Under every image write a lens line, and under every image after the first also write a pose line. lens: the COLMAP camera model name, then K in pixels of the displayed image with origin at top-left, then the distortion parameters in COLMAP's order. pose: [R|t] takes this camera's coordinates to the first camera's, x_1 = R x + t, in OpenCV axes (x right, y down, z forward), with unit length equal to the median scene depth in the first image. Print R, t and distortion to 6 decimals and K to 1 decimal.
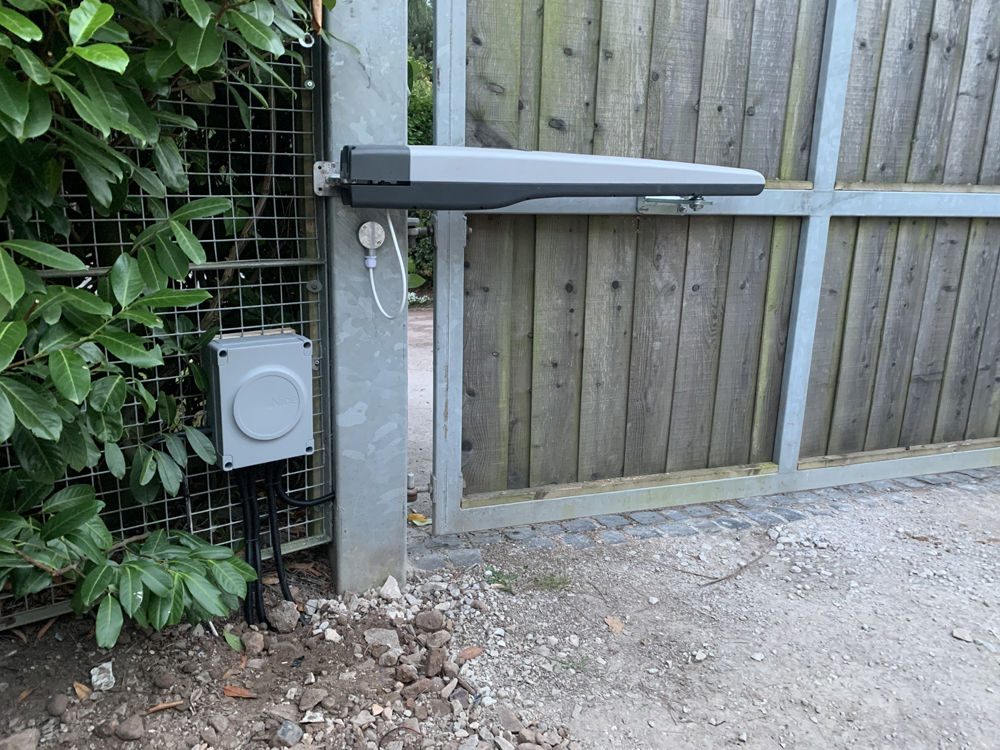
lens RADIAL K [[763.1, 0, 498.4], [0, 763.1, 373.8], [0, 0, 1]] dist [0.011684, -0.006819]
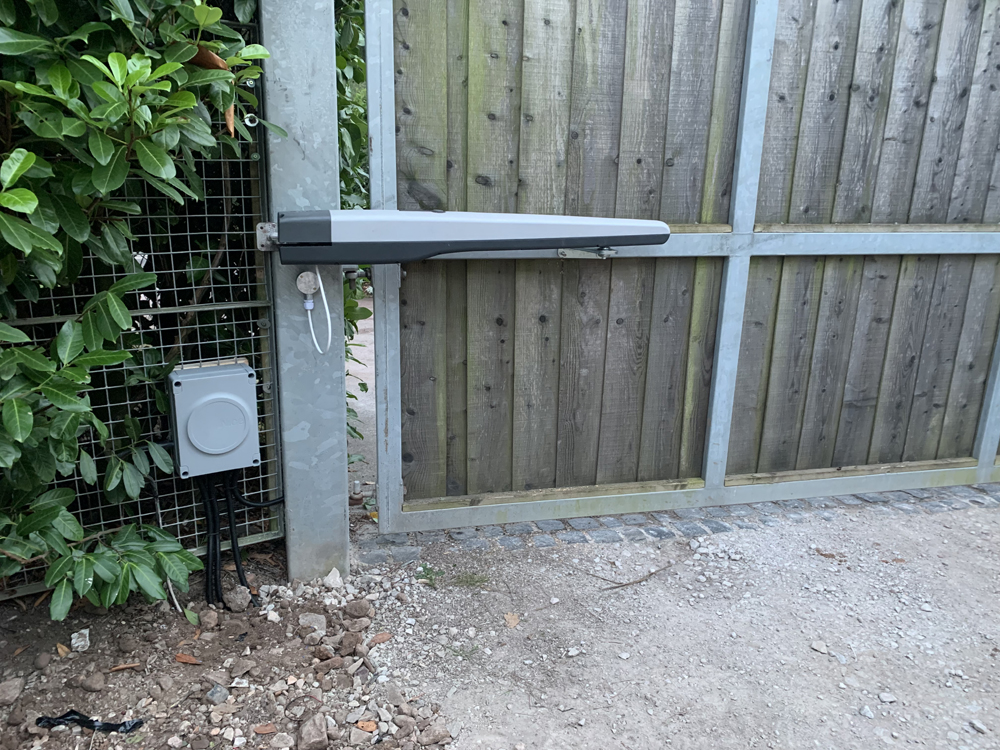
lens RADIAL K [[763.1, 0, 499.5], [0, 763.1, 375.3], [0, 0, 1]] dist [0.011684, -0.006819]
pose [[0.995078, 0.025274, -0.095816, 0.219911], [-0.022365, 0.999259, 0.031314, -0.074085], [0.096536, -0.029017, 0.994906, -0.134698]]
